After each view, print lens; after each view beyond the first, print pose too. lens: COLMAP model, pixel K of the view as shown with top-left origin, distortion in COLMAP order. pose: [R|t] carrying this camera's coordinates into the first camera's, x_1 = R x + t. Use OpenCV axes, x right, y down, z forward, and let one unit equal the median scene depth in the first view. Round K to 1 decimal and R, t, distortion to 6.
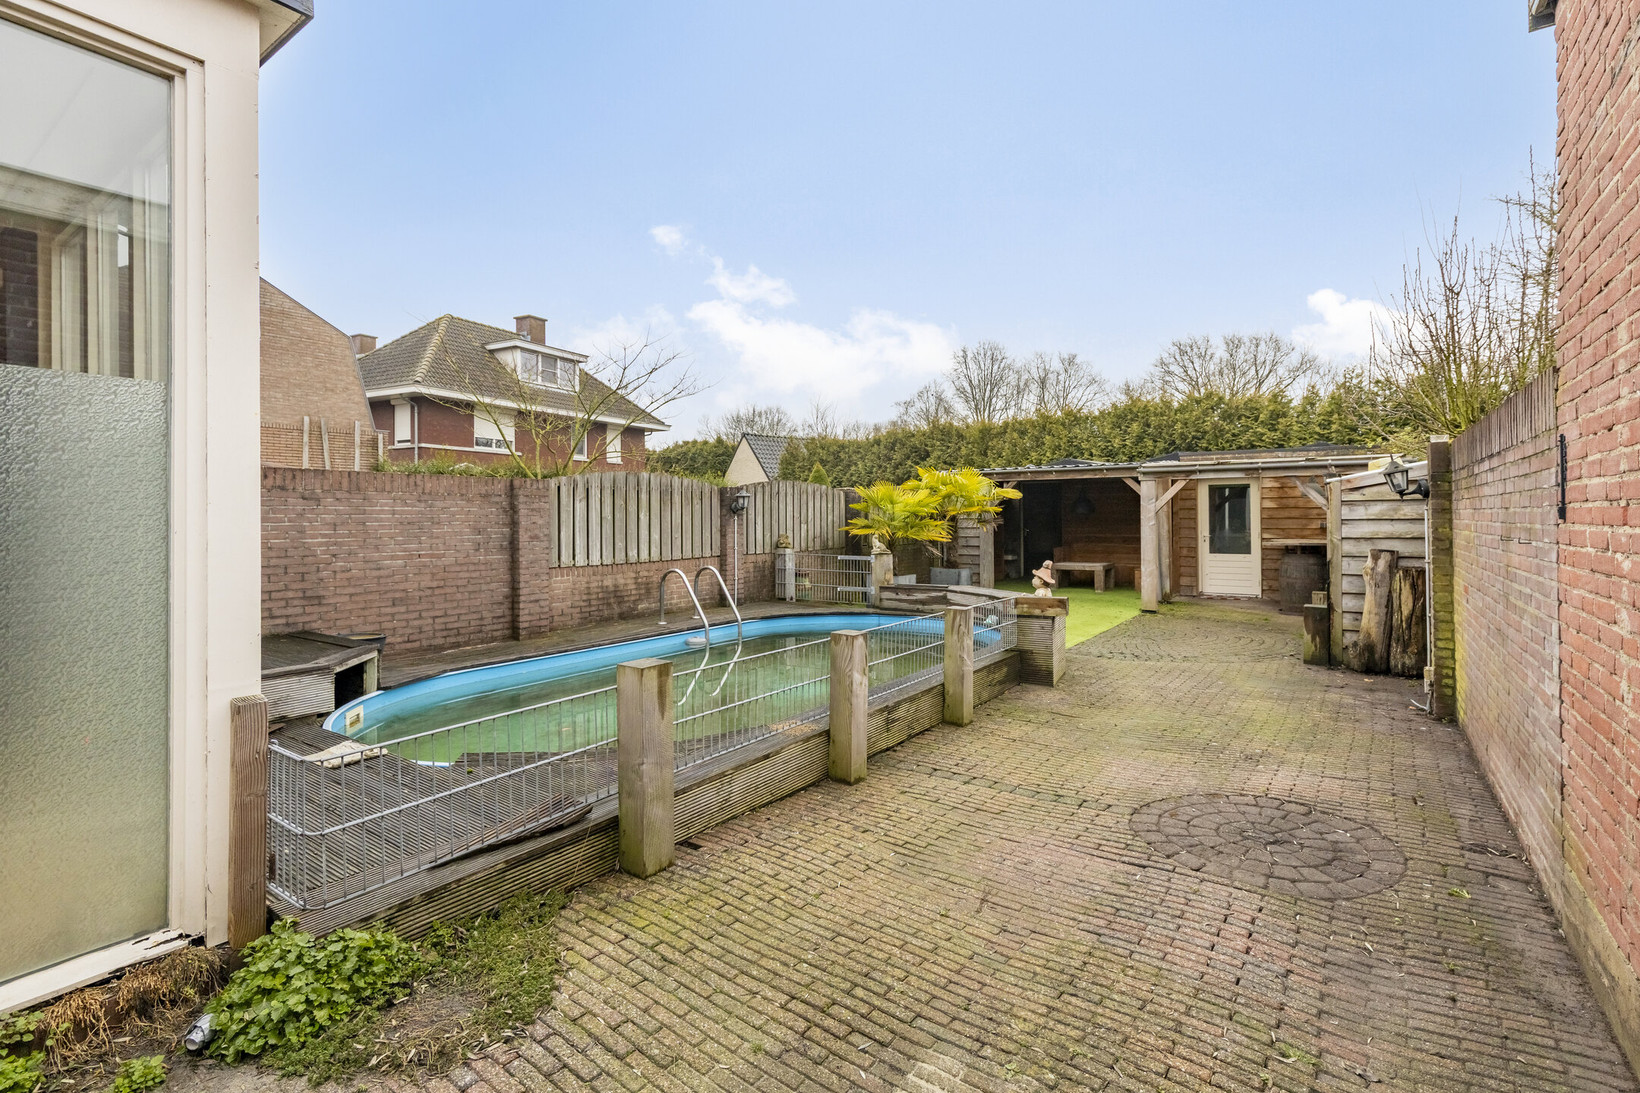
lens RADIAL K [[738.6, 0, 832.2], [0, 738.6, 514.7], [0, 0, 1]] dist [0.006773, -0.001253]
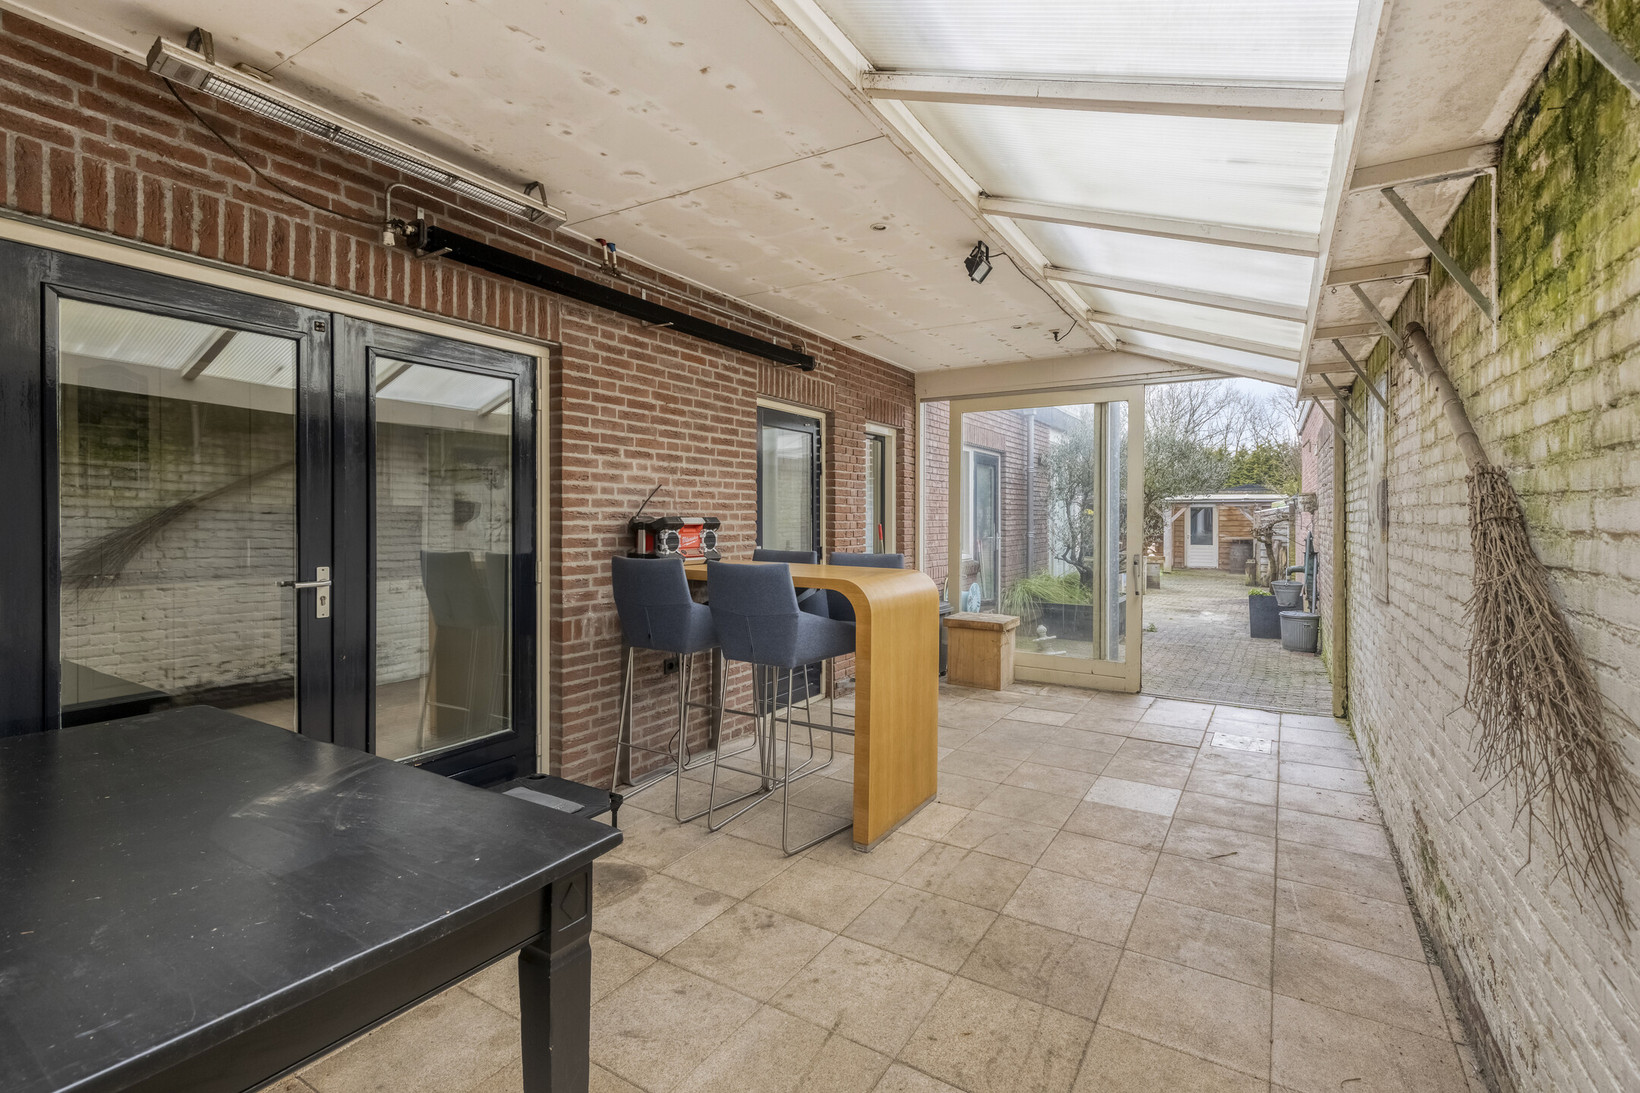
lens RADIAL K [[738.6, 0, 816.8], [0, 738.6, 529.0], [0, 0, 1]] dist [0.006773, -0.001253]
pose [[0.997671, 0.003021, 0.068136, -0.842014], [-0.004130, 0.999861, 0.016135, -0.020389], [-0.068078, -0.016379, 0.997546, -1.197782]]
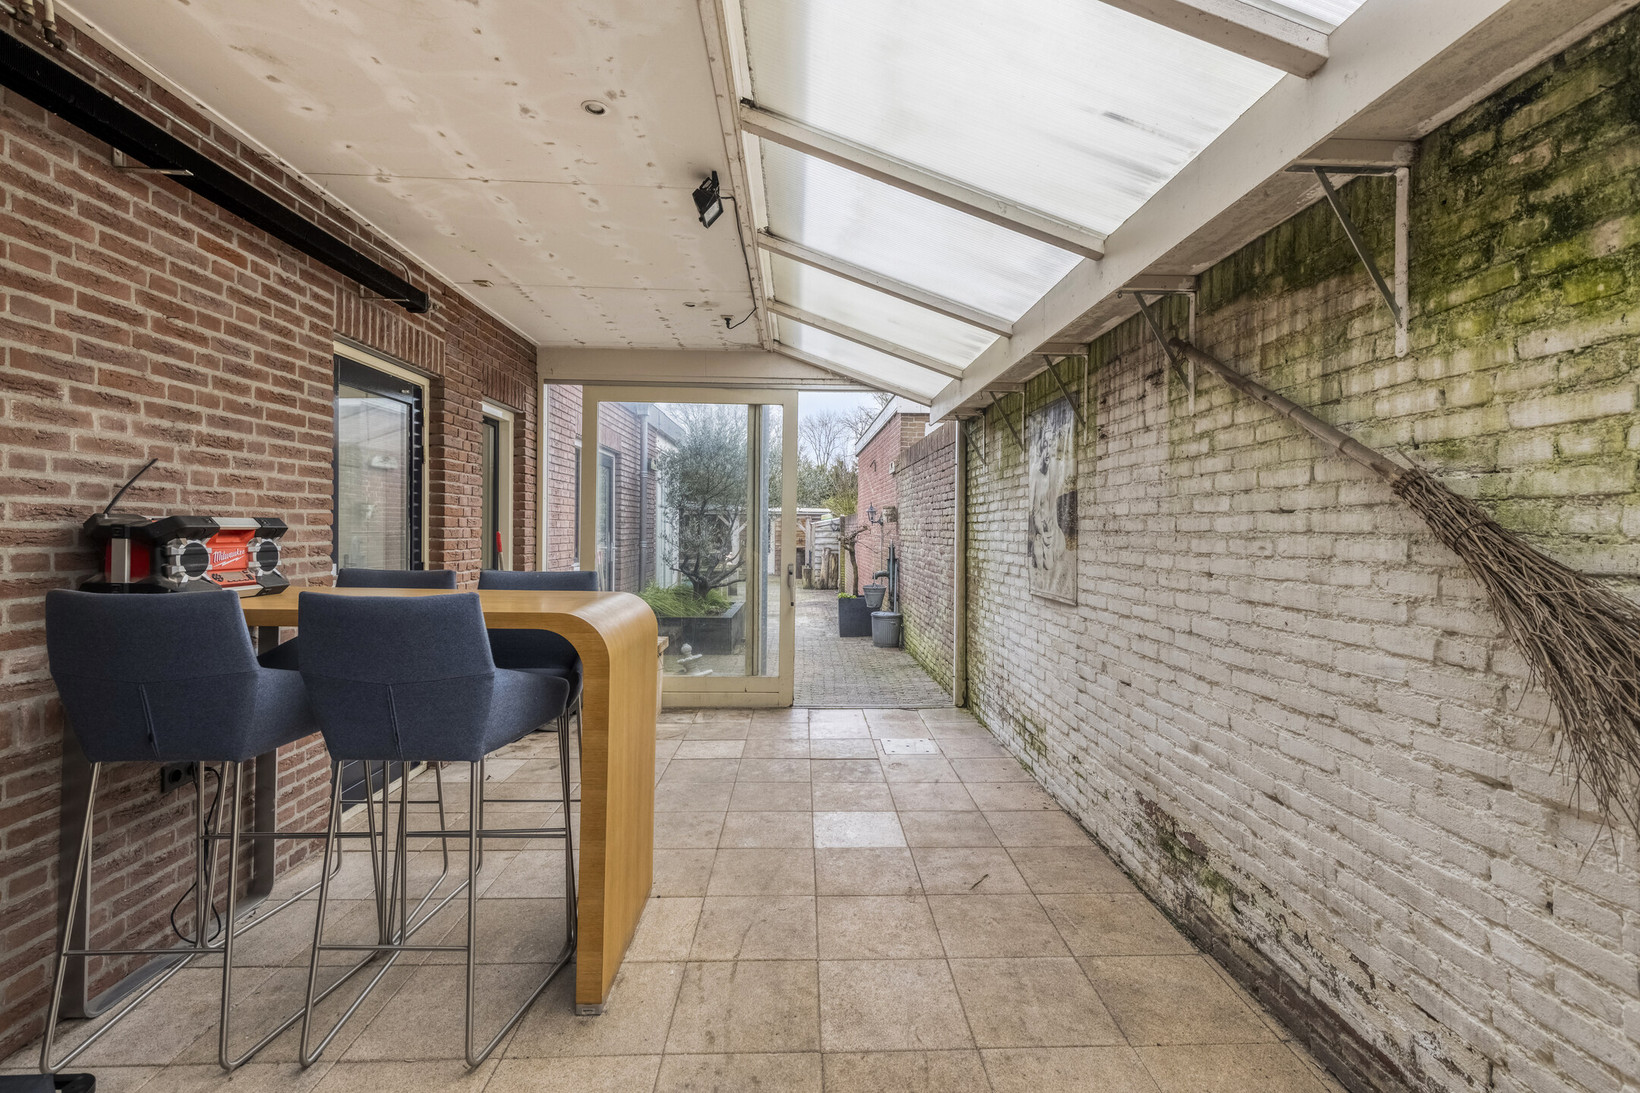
lens RADIAL K [[738.6, 0, 822.8], [0, 738.6, 537.6], [0, 0, 1]] dist [0.006773, -0.001253]
pose [[0.784797, 0.002905, 0.619746, -0.892982], [-0.011373, 0.999888, 0.009715, -0.017243], [-0.619648, -0.014672, 0.784742, -1.061154]]
